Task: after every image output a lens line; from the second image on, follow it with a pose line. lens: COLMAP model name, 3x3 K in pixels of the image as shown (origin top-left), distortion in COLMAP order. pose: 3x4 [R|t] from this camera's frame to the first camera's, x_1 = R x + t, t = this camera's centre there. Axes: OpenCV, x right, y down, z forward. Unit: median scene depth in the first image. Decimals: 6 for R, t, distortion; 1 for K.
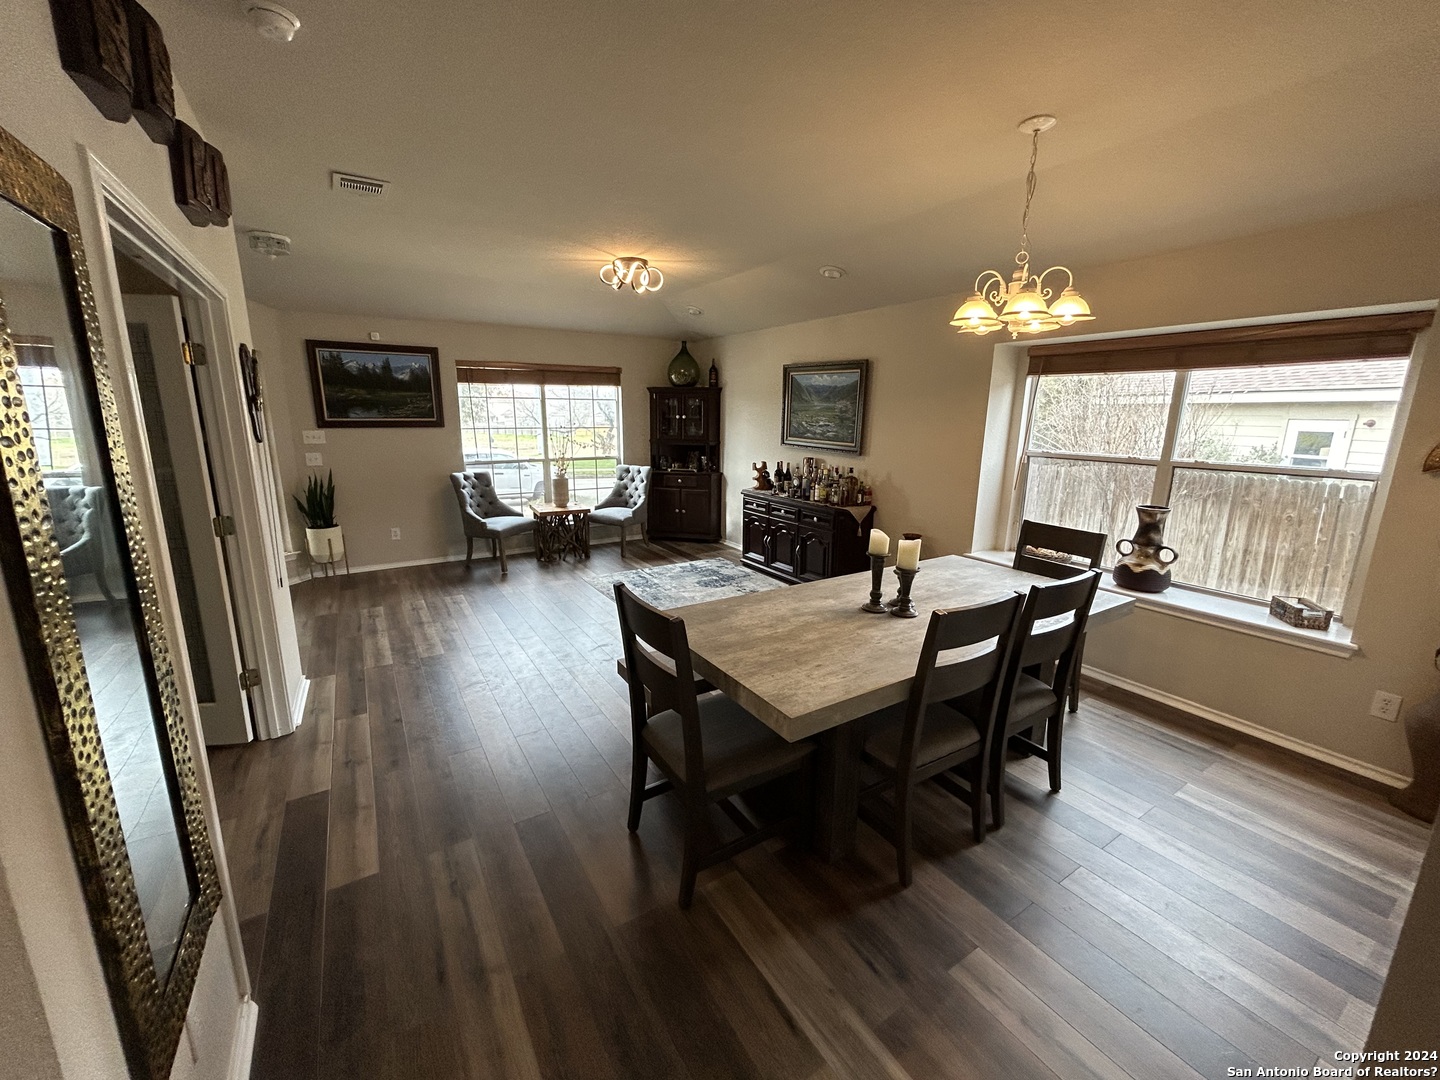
lens RADIAL K [[577.2, 0, 717.4], [0, 577.2, 539.5], [0, 0, 1]] dist [-0.001152, 0.000152]
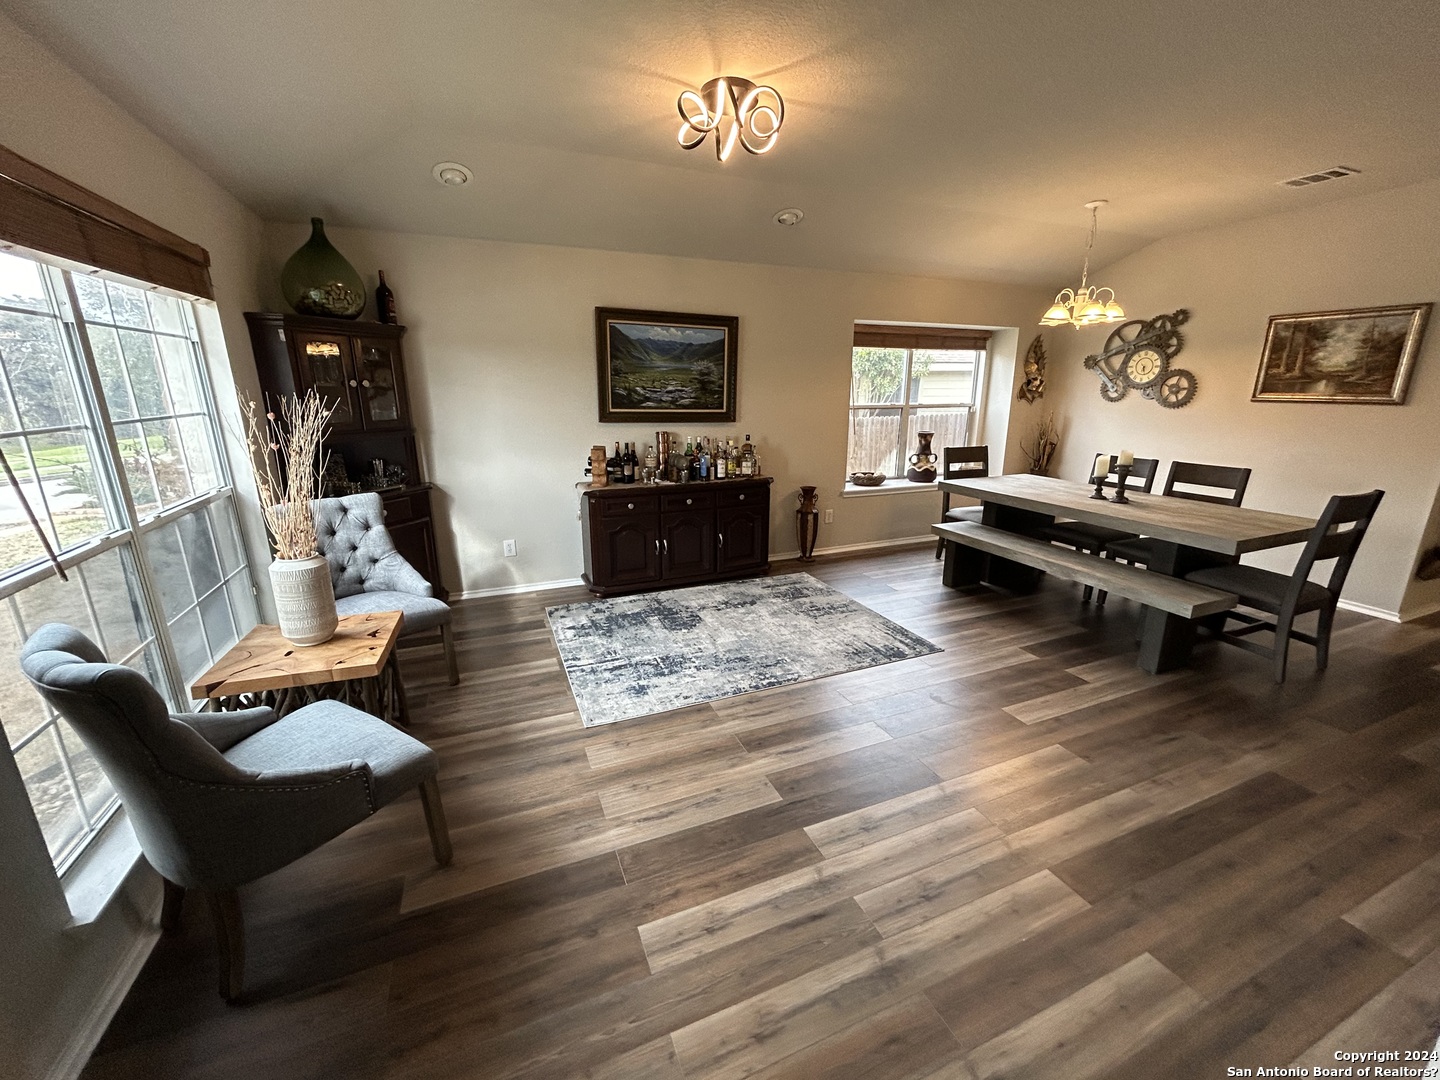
lens RADIAL K [[577.2, 0, 724.9], [0, 577.2, 533.9], [0, 0, 1]] dist [-0.001152, 0.000152]
pose [[0.158162, -0.254350, 0.954092, -0.630317], [0.215155, 0.951914, 0.218102, -0.163098], [-0.963687, 0.170782, 0.205282, 0.776458]]
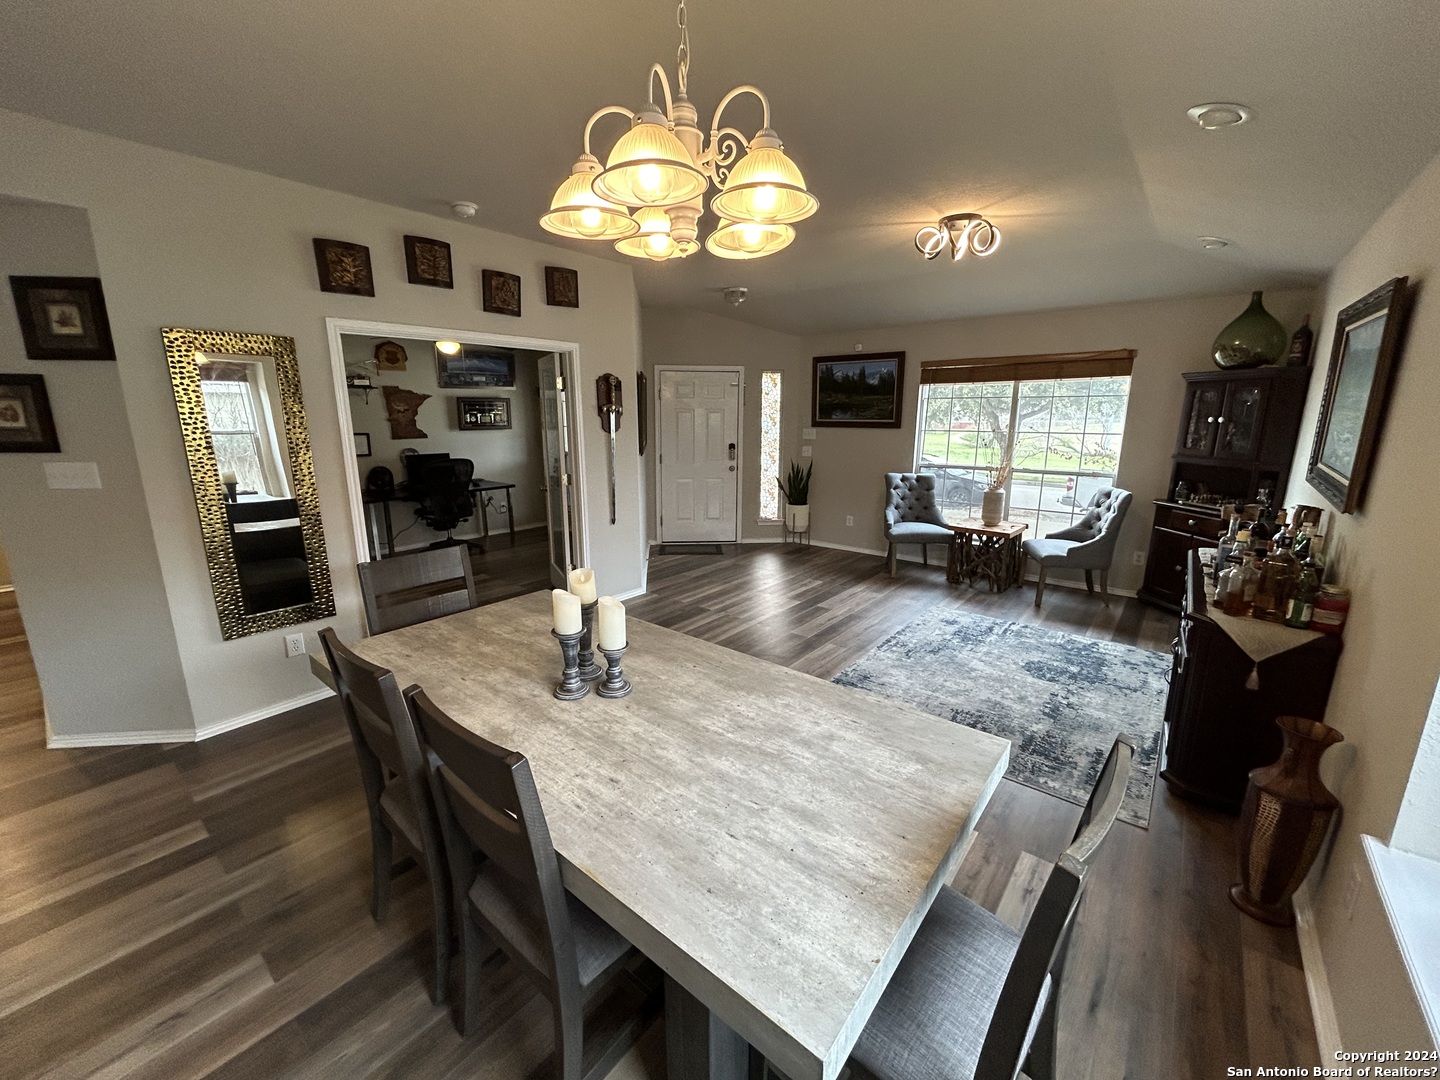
lens RADIAL K [[577.2, 0, 718.1], [0, 577.2, 538.6], [0, 0, 1]] dist [-0.001152, 0.000152]
pose [[0.312776, 0.197041, -0.929164, 0.450551], [-0.199638, 0.970031, 0.138505, -0.086693], [0.928610, 0.142176, 0.342739, 0.396204]]
